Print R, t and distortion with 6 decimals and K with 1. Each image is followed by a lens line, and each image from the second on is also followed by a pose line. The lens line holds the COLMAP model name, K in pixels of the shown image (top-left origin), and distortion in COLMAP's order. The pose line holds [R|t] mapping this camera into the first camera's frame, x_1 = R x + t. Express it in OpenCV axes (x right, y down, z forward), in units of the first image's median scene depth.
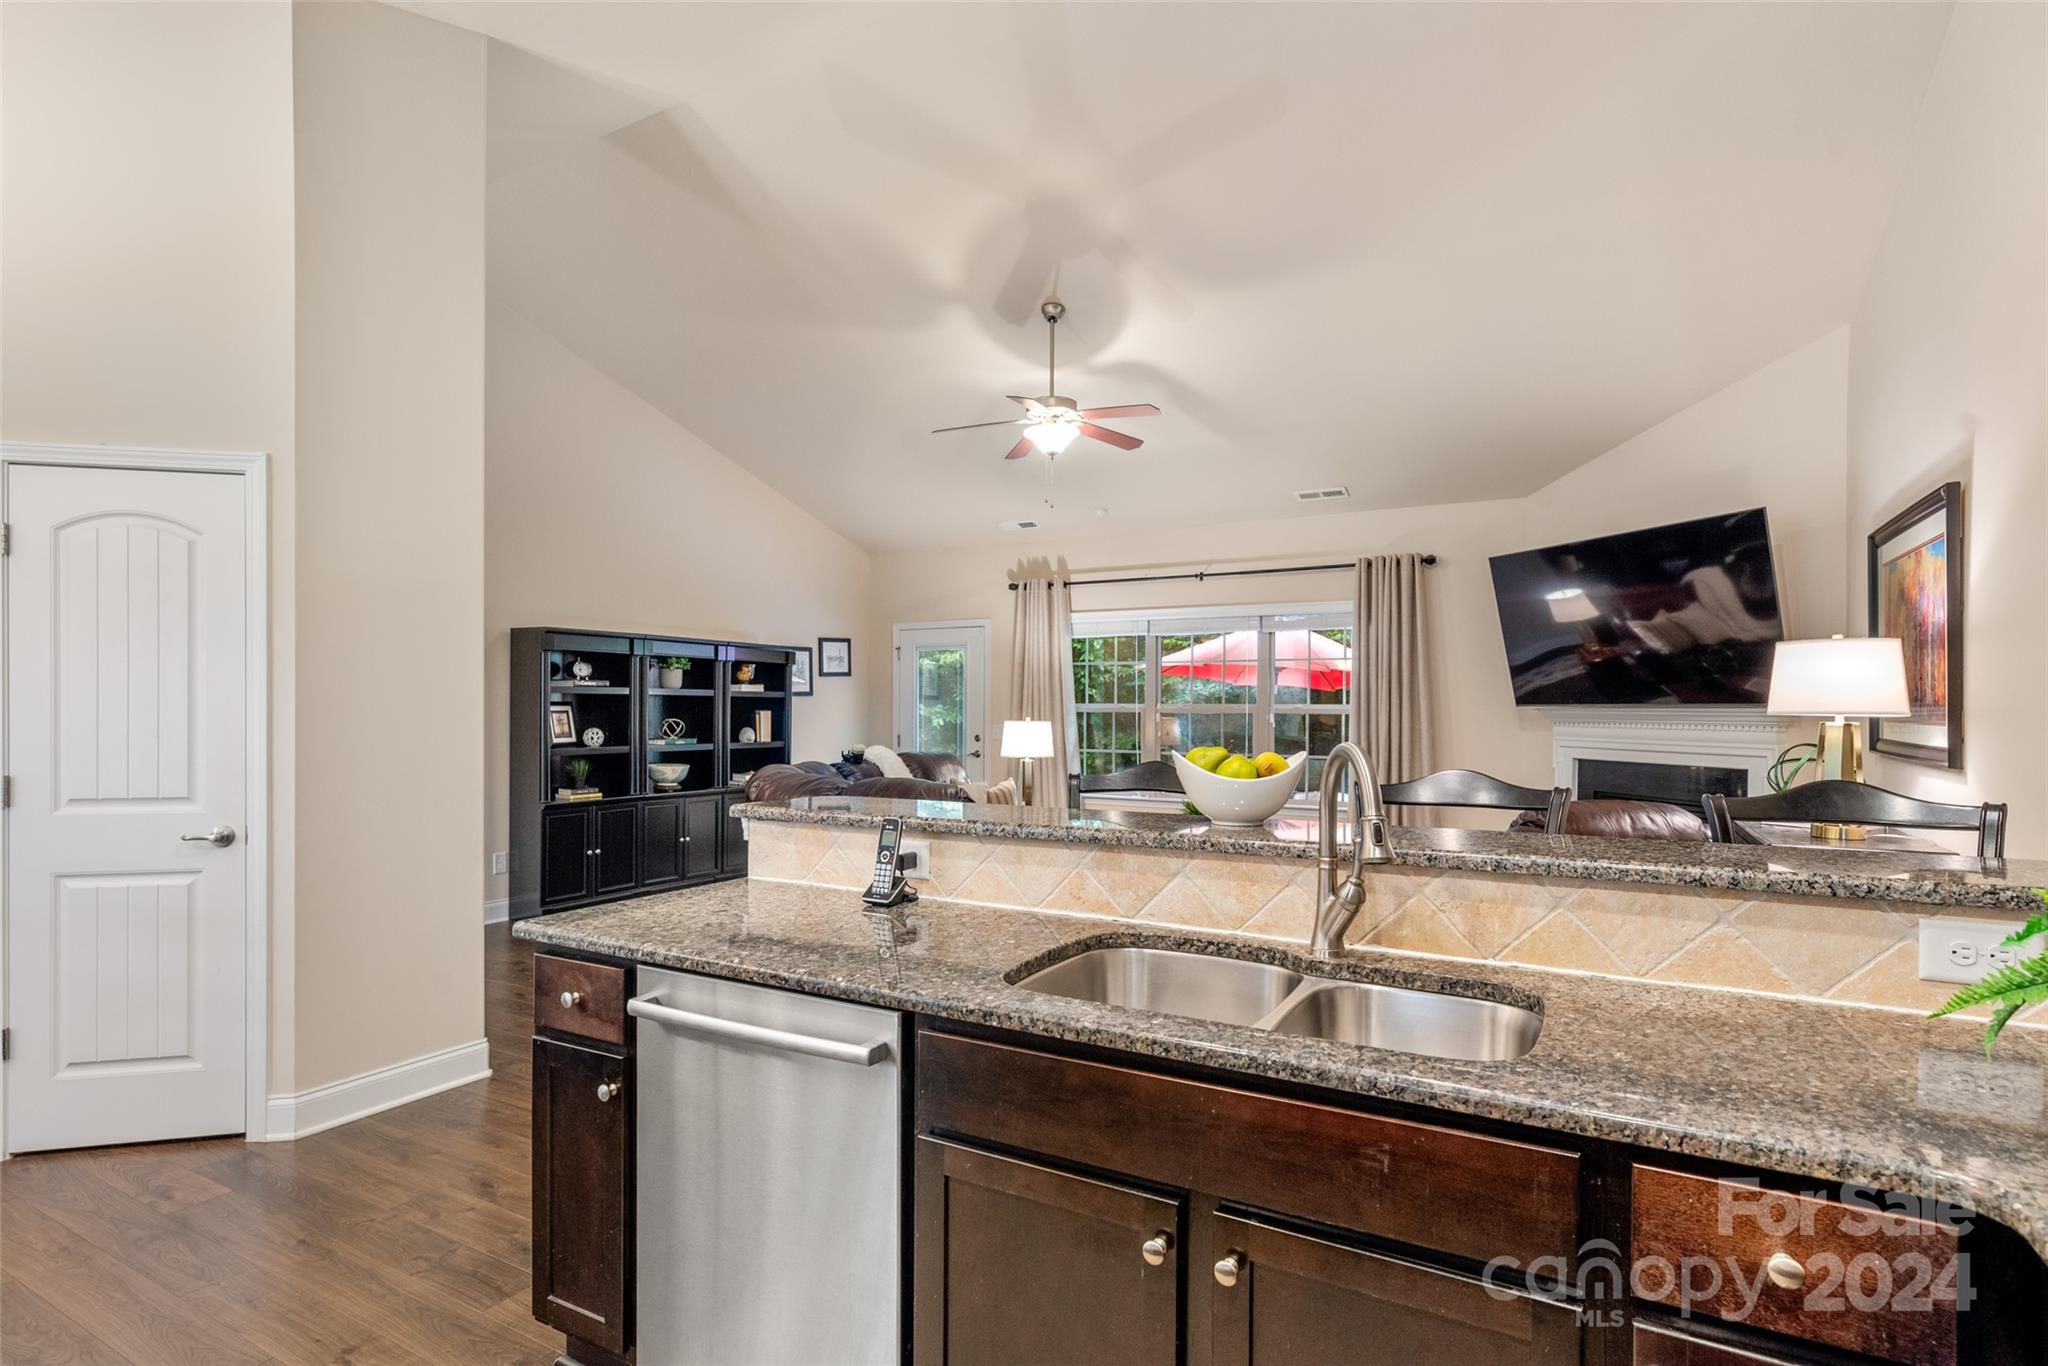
lens RADIAL K [[1048.7, 0, 1007.3], [0, 1048.7, 711.4], [0, 0, 1]] dist [0.001232, 0.000110]
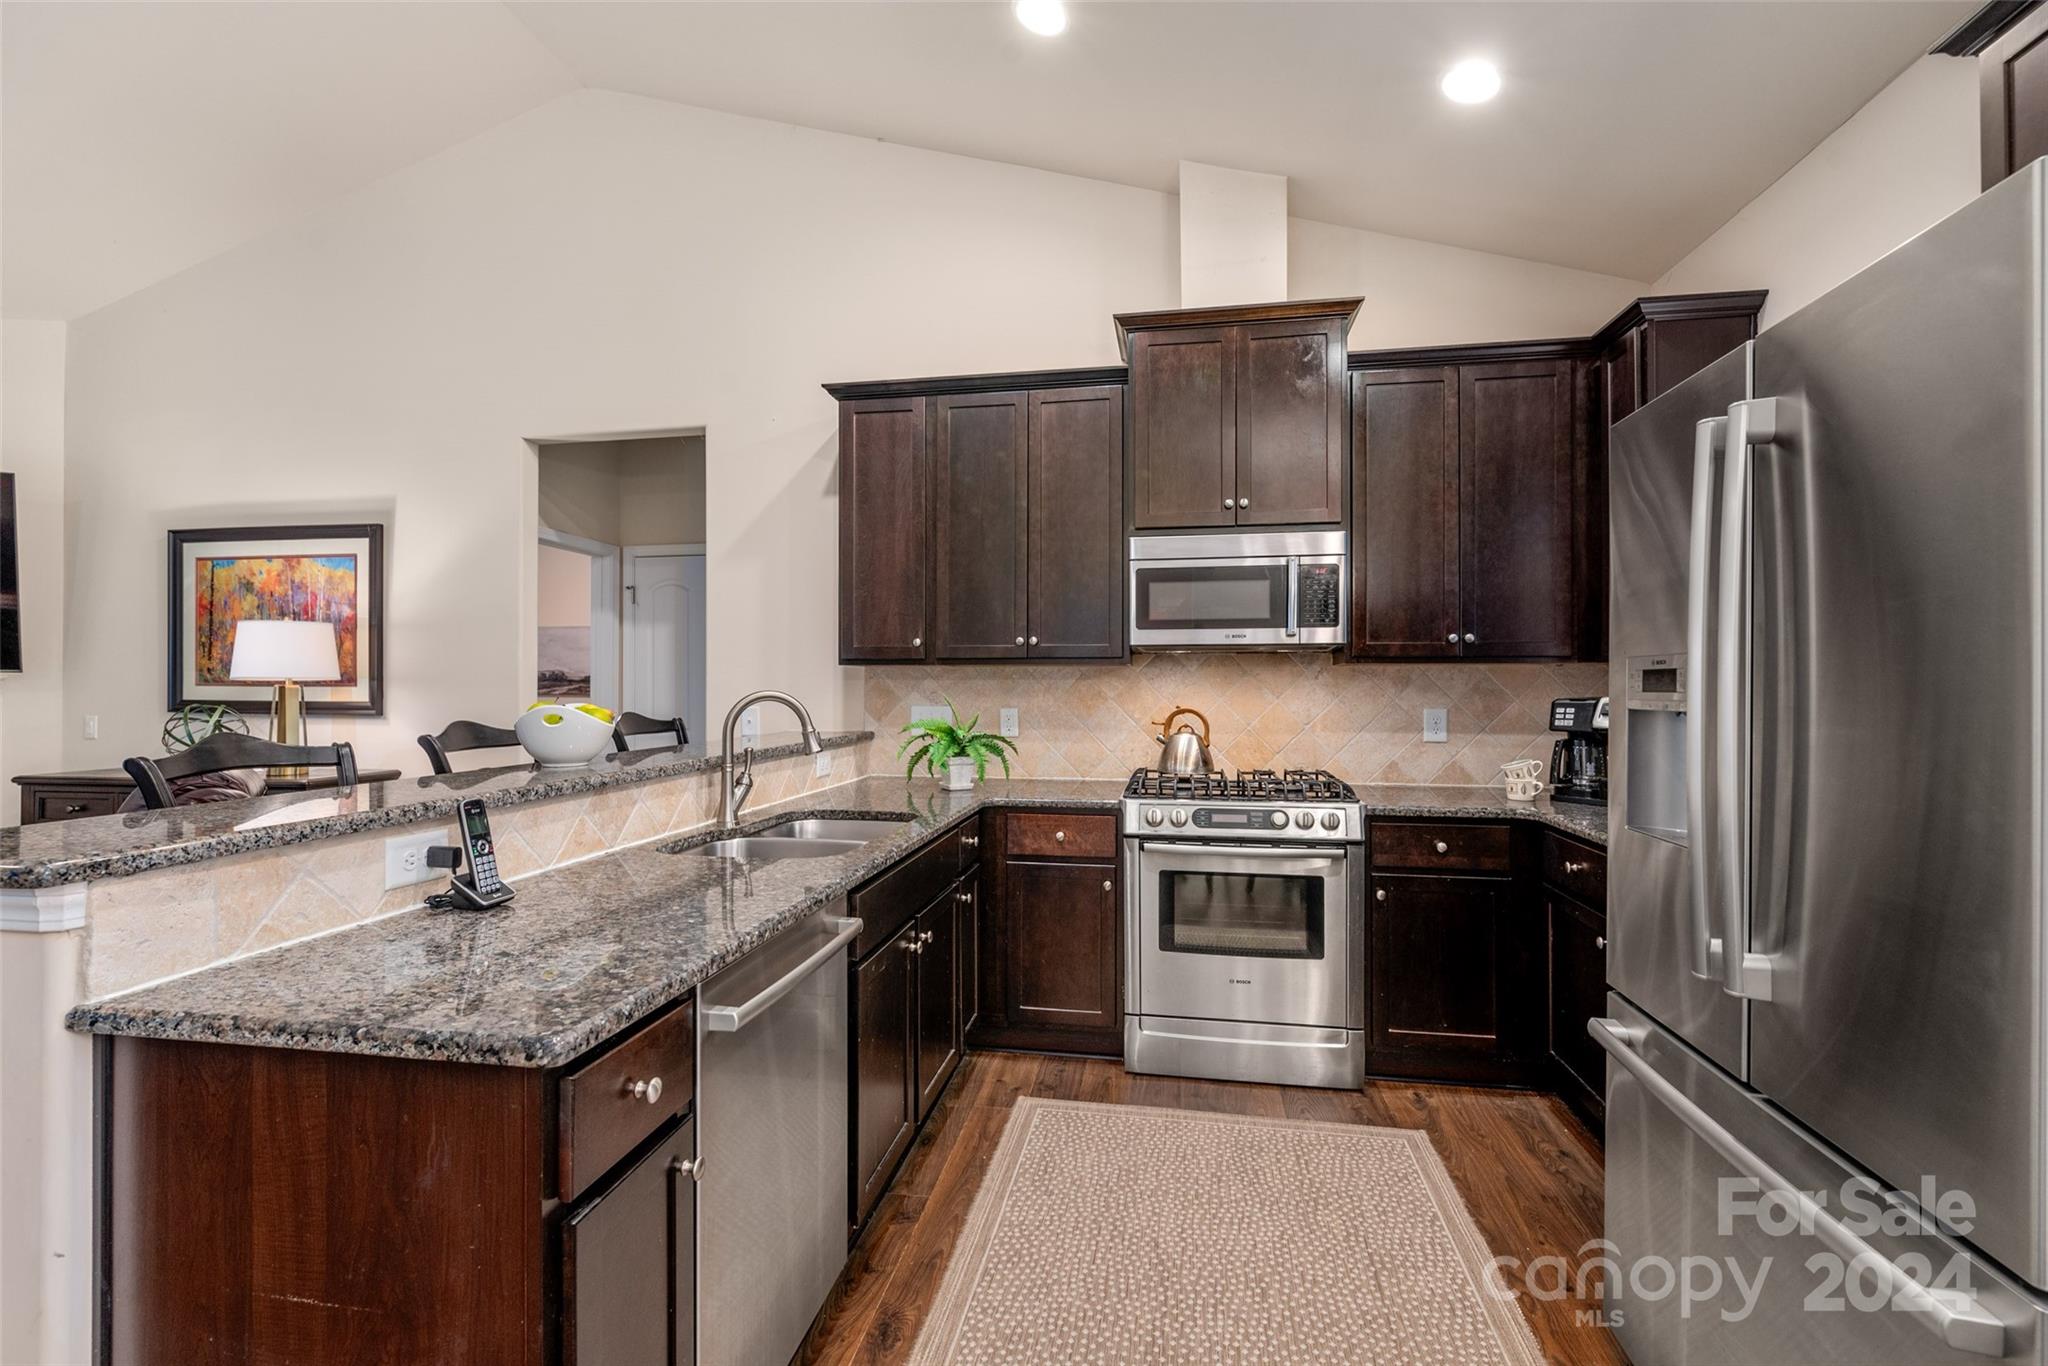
lens RADIAL K [[898.3, 0, 1021.2], [0, 898.3, 678.2], [0, 0, 1]] dist [0.003033, -0.000067]
pose [[-0.336084, 0.010199, 0.941777, -0.249638], [0.002787, 0.999948, -0.009834, 0.007385], [-0.941828, -0.000681, -0.336095, 0.241923]]
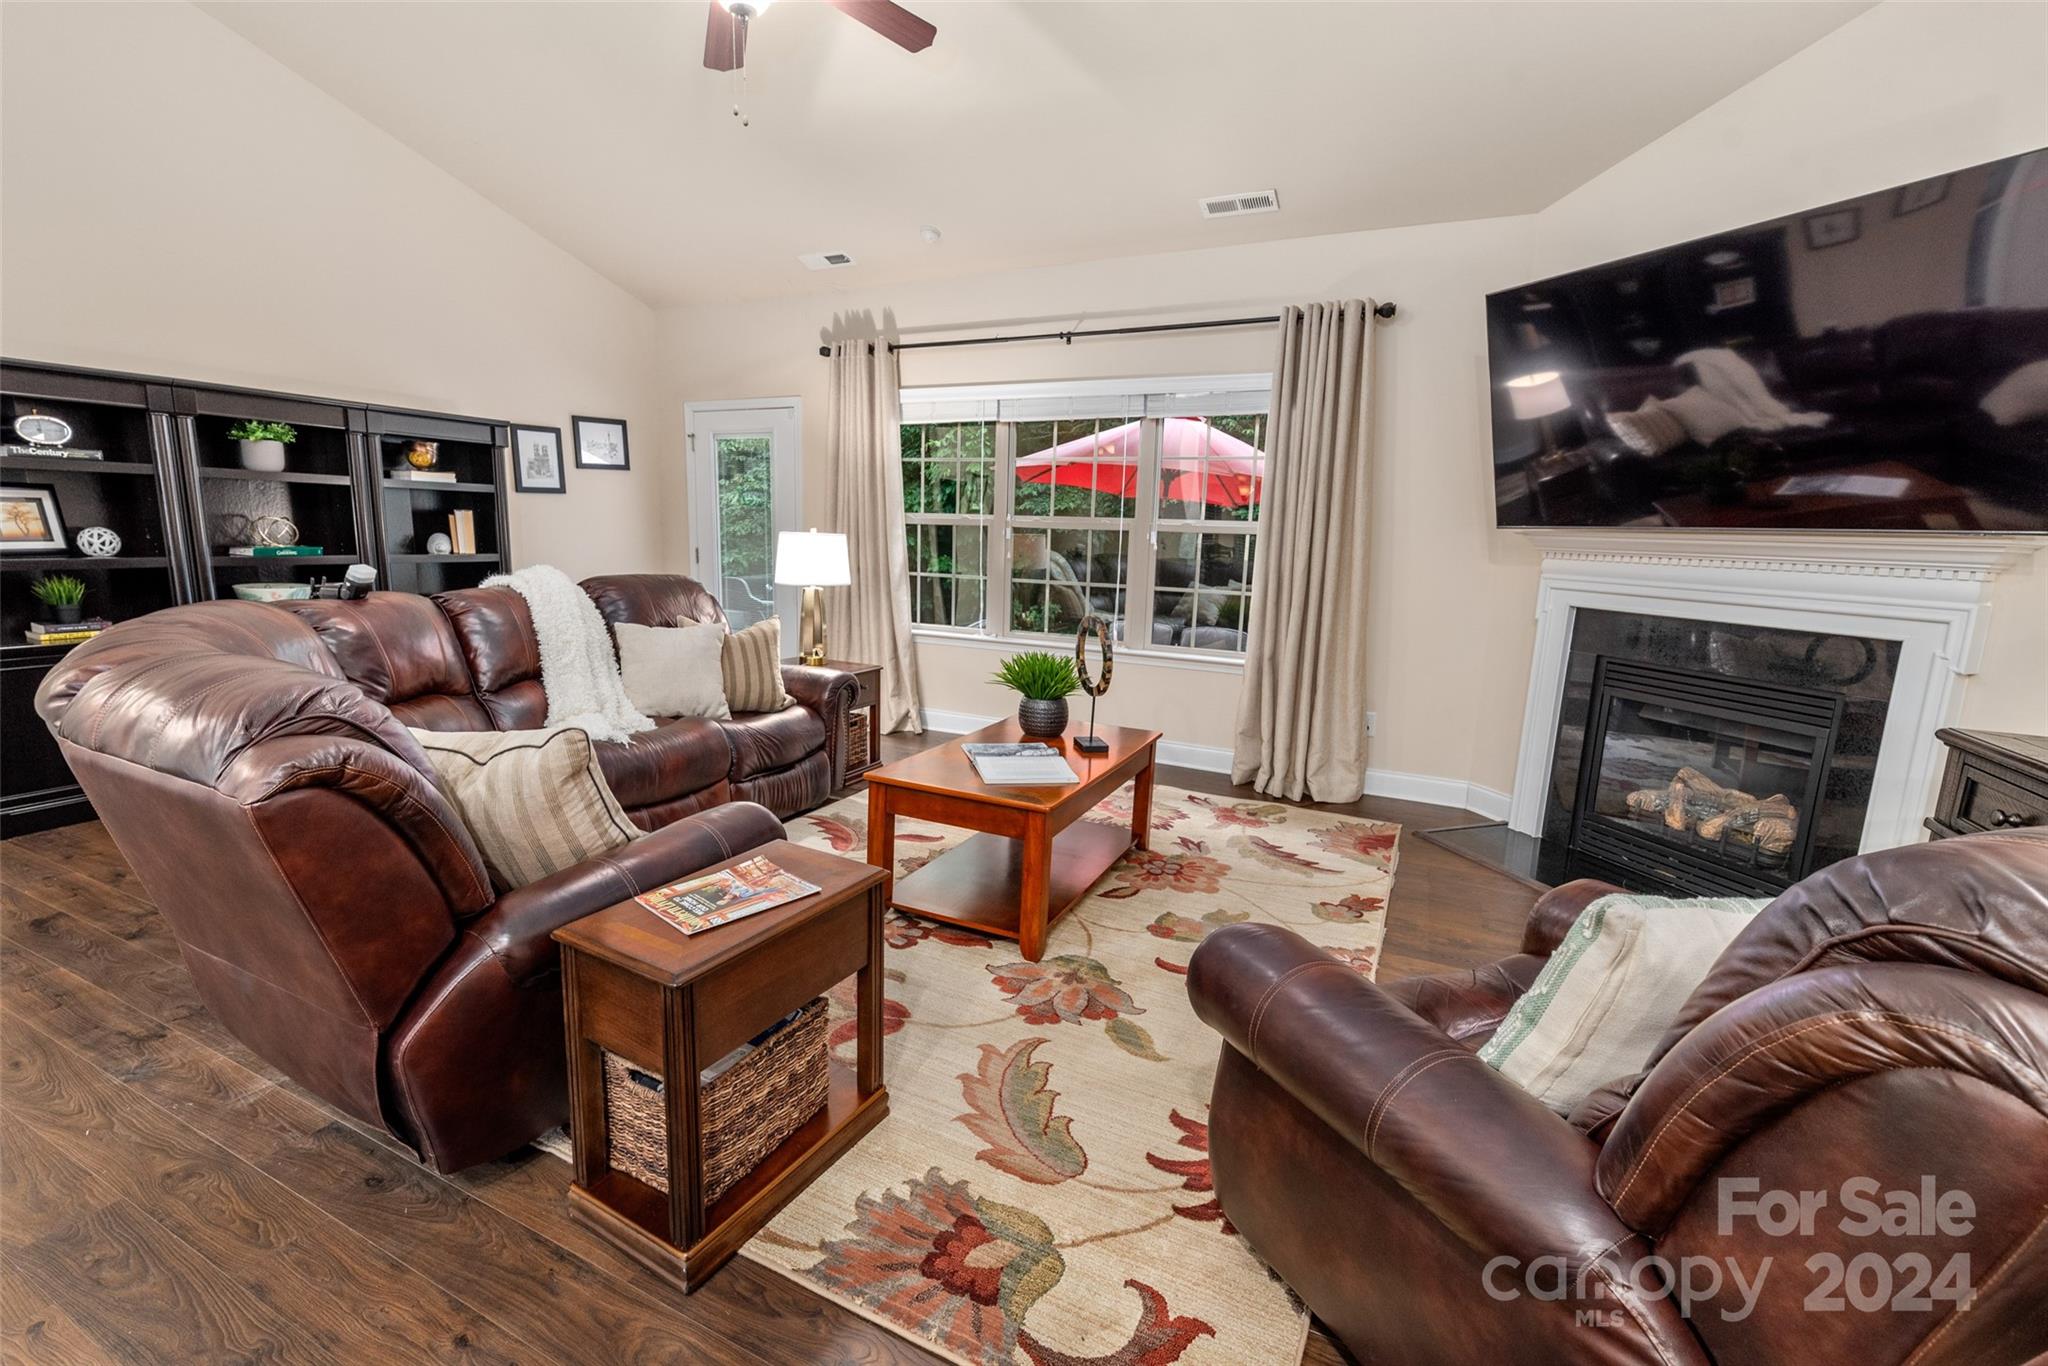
lens RADIAL K [[894.7, 0, 1016.9], [0, 894.7, 688.4], [0, 0, 1]] dist [0.008813, 0.000014]
pose [[0.997450, 0.011818, 0.070387, 0.108594], [-0.024038, 0.984207, 0.175380, 0.002400], [-0.067203, -0.176625, 0.981981, 0.351085]]
